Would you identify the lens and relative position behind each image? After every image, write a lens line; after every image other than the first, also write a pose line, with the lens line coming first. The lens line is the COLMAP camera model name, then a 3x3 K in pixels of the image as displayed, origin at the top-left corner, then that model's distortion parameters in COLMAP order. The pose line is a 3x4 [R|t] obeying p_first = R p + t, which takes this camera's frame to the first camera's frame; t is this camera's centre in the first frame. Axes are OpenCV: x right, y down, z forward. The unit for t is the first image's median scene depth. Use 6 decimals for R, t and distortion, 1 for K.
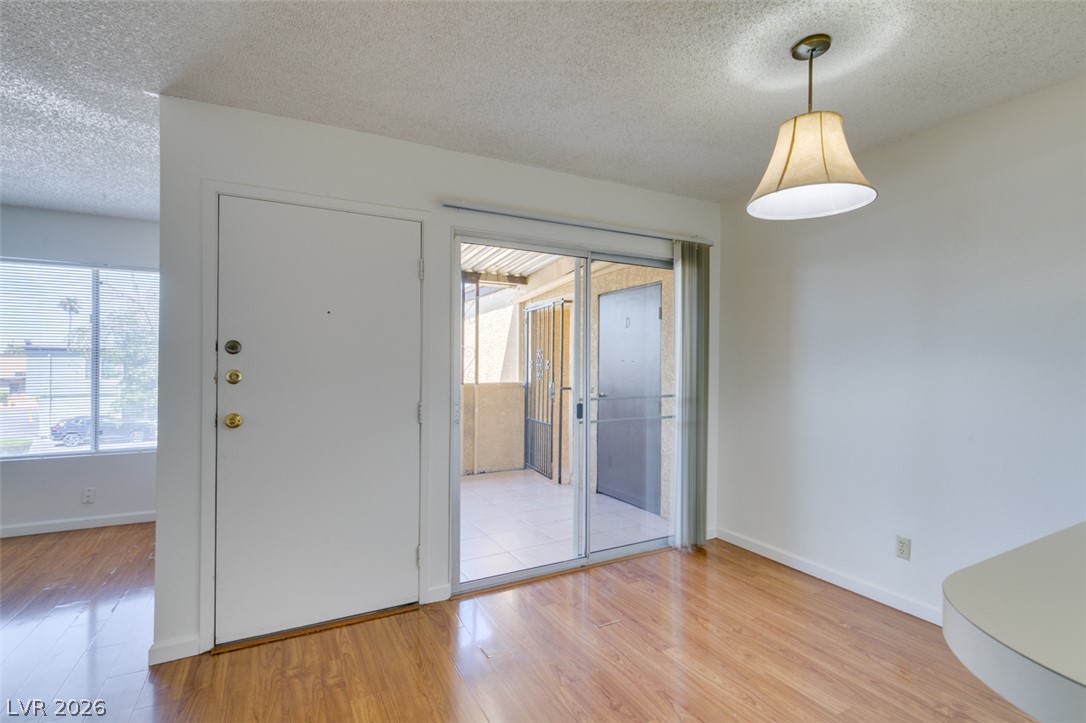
lens RADIAL K [[488.0, 0, 538.8], [0, 488.0, 362.8], [0, 0, 1]] dist [0.001997, -0.002269]
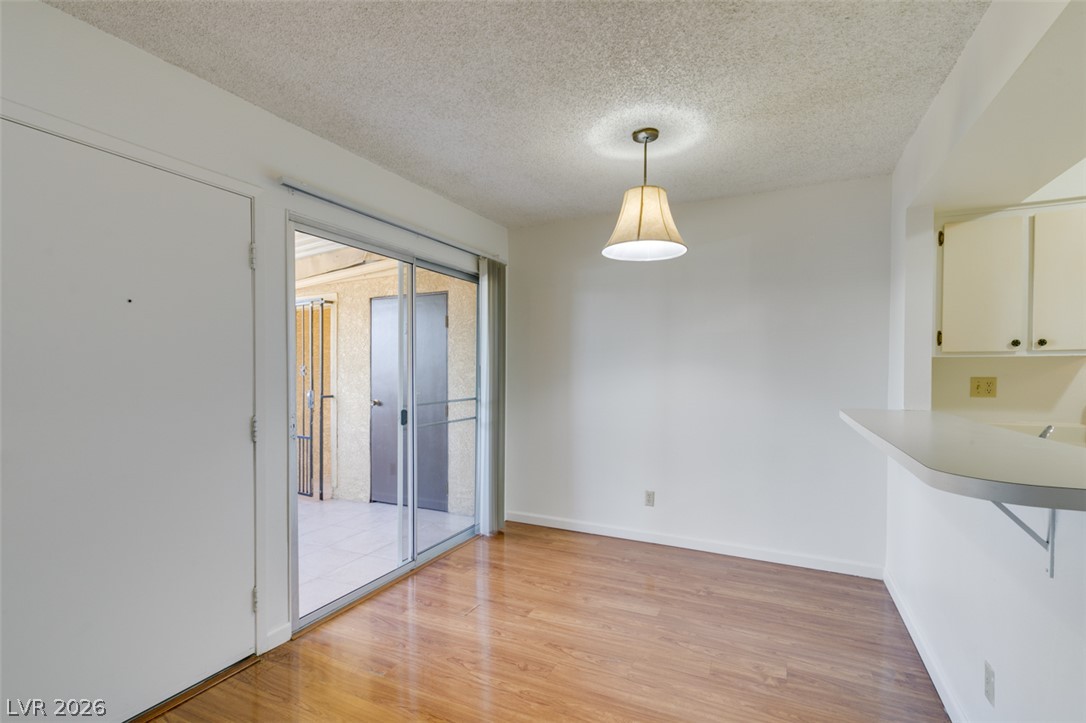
lens RADIAL K [[488.0, 0, 539.6], [0, 488.0, 381.6], [0, 0, 1]] dist [0.001997, -0.002269]
pose [[0.810889, -0.016551, 0.584965, -0.334757], [0.000345, 0.999613, 0.027804, -0.002186], [-0.585199, -0.022344, 0.810582, 0.040525]]
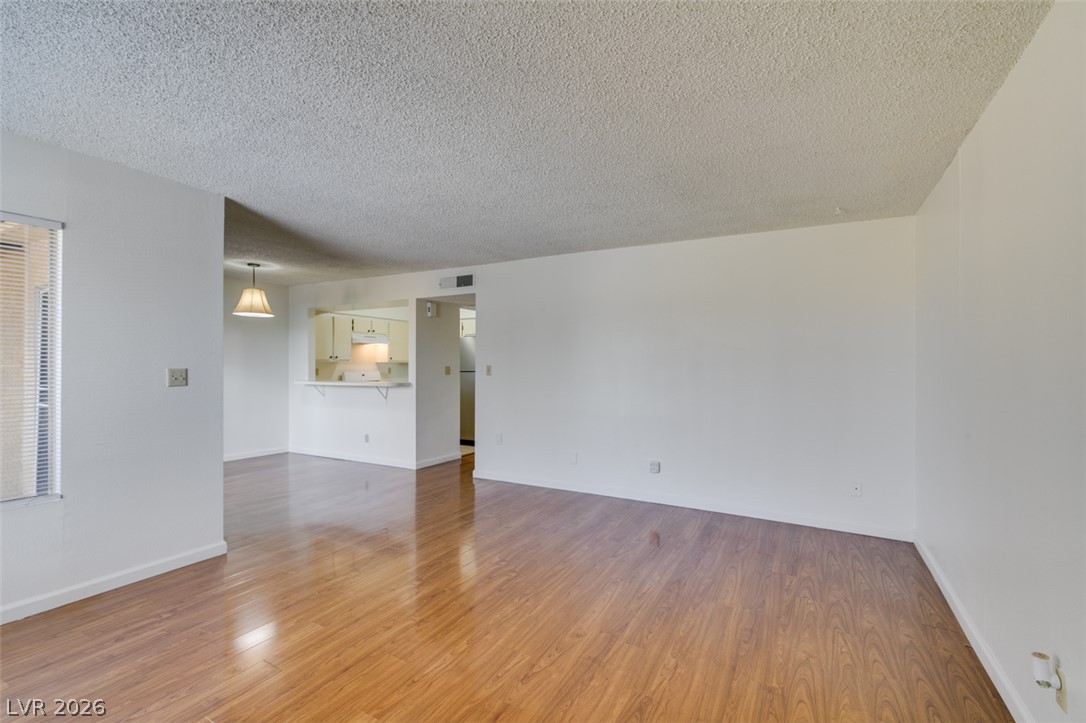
lens RADIAL K [[488.0, 0, 539.9], [0, 488.0, 366.7], [0, 0, 1]] dist [0.001997, -0.002269]
pose [[-0.542639, -0.003272, 0.839960, -2.133828], [-0.008927, 0.999958, -0.001872, 0.001122], [-0.839919, -0.008514, -0.542646, 0.797653]]
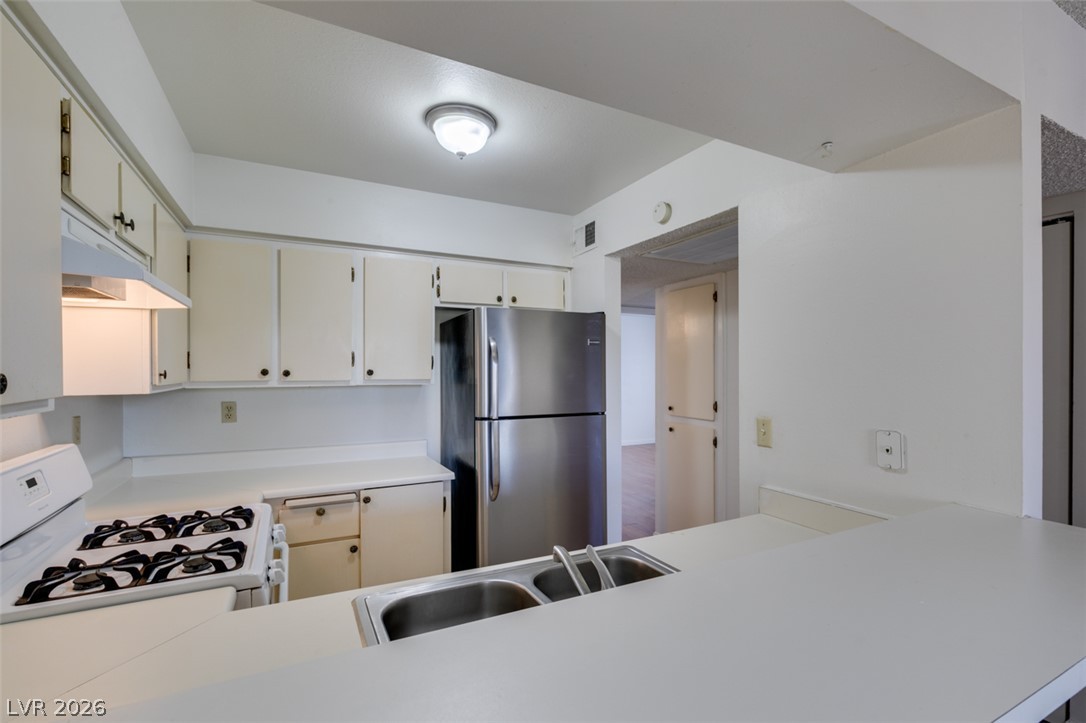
lens RADIAL K [[488.0, 0, 540.6], [0, 488.0, 369.0], [0, 0, 1]] dist [0.001997, -0.002269]
pose [[-0.999594, -0.007384, 0.027521, 0.630027], [-0.007440, 0.999970, -0.001951, -0.062085], [-0.027505, -0.002155, -0.999619, 0.535962]]
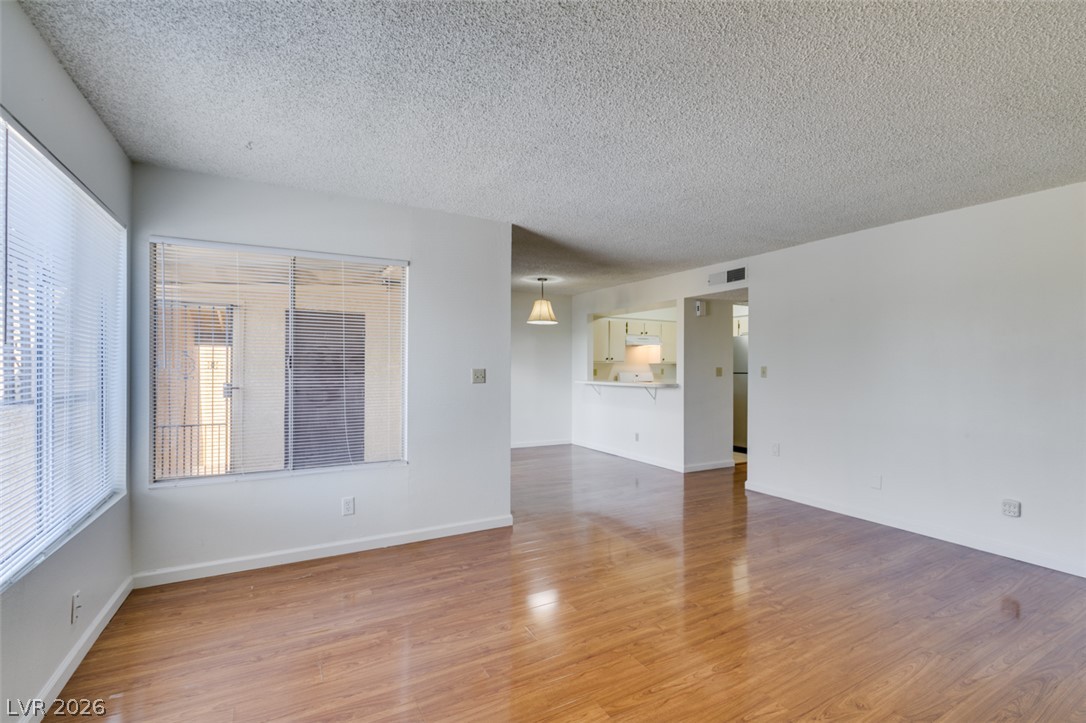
lens RADIAL K [[488.0, 0, 541.2], [0, 488.0, 366.6], [0, 0, 1]] dist [0.001997, -0.002269]
pose [[-0.012595, -0.001585, 0.999919, -2.126023], [-0.010188, 0.999947, 0.001457, 0.000747], [-0.999869, -0.010169, -0.012611, 0.725466]]
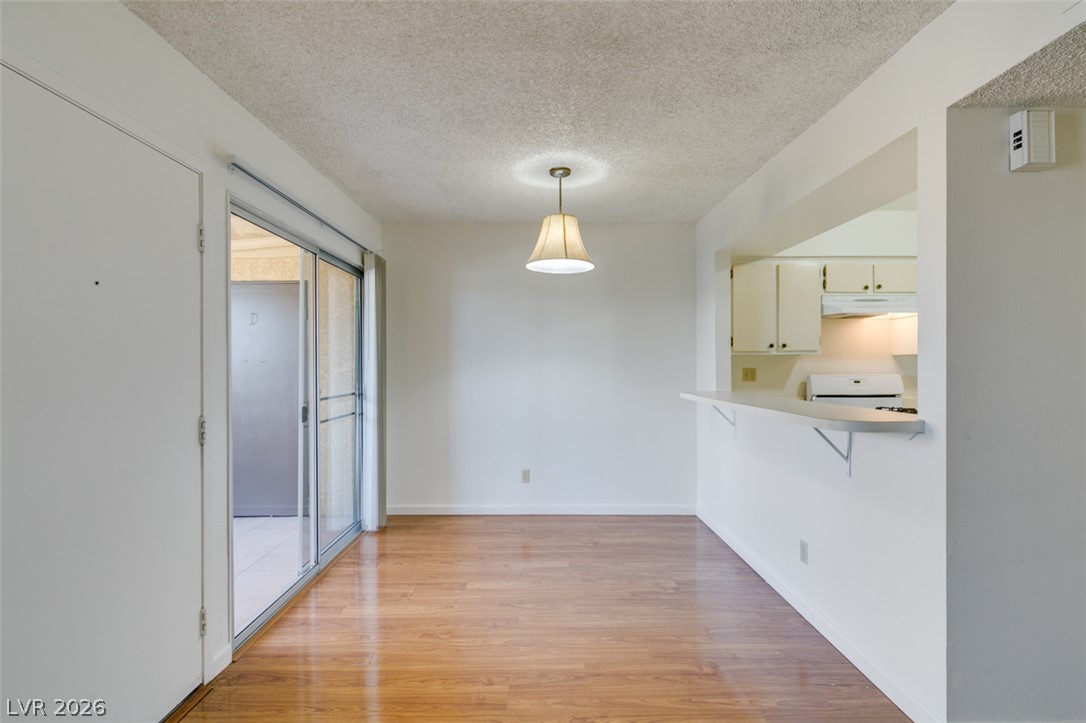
lens RADIAL K [[488.0, 0, 532.3], [0, 488.0, 368.1], [0, 0, 1]] dist [0.001997, -0.002269]
pose [[0.476284, -0.011116, 0.879221, -0.659762], [0.001599, 0.999929, 0.011776, -0.001543], [-0.879290, -0.004203, 0.476268, 0.201358]]
